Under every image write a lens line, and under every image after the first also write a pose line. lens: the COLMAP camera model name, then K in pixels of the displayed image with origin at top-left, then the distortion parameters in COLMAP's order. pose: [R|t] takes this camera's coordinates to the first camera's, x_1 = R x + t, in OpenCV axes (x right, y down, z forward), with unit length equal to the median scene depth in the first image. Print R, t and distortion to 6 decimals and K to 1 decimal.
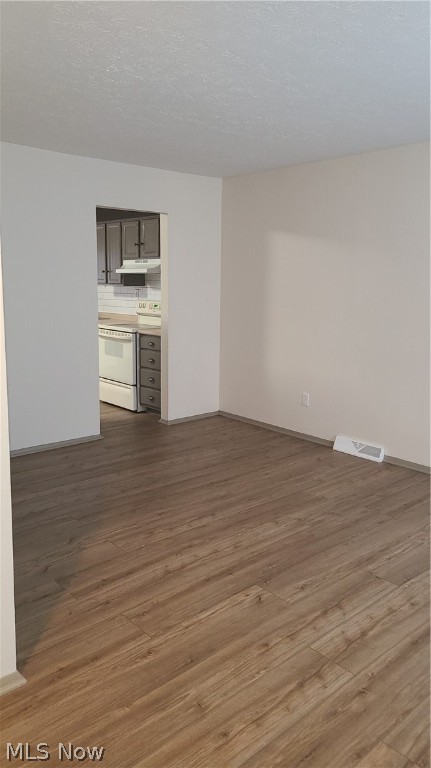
lens RADIAL K [[570.9, 0, 225.1], [0, 570.9, 383.1], [0, 0, 1]] dist [0.050034, -0.032031]
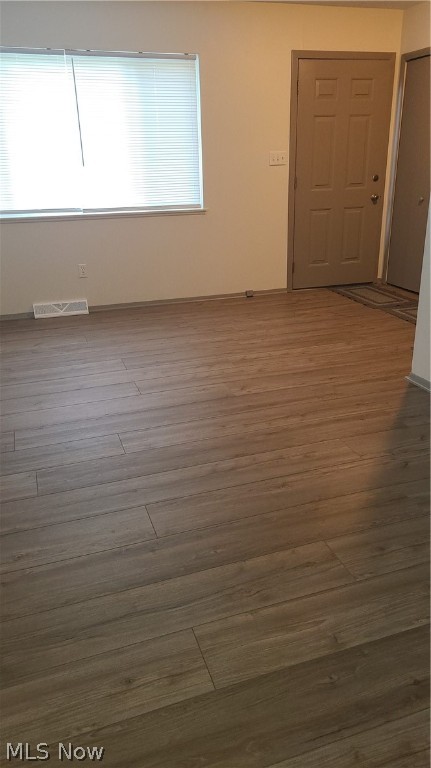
lens RADIAL K [[570.9, 0, 225.1], [0, 570.9, 383.1], [0, 0, 1]] dist [0.050034, -0.032031]
pose [[-0.921053, -0.137086, 0.364511, -0.357856], [0.074674, 0.856458, 0.510787, -0.289889], [-0.382210, 0.497682, -0.778607, 1.913859]]
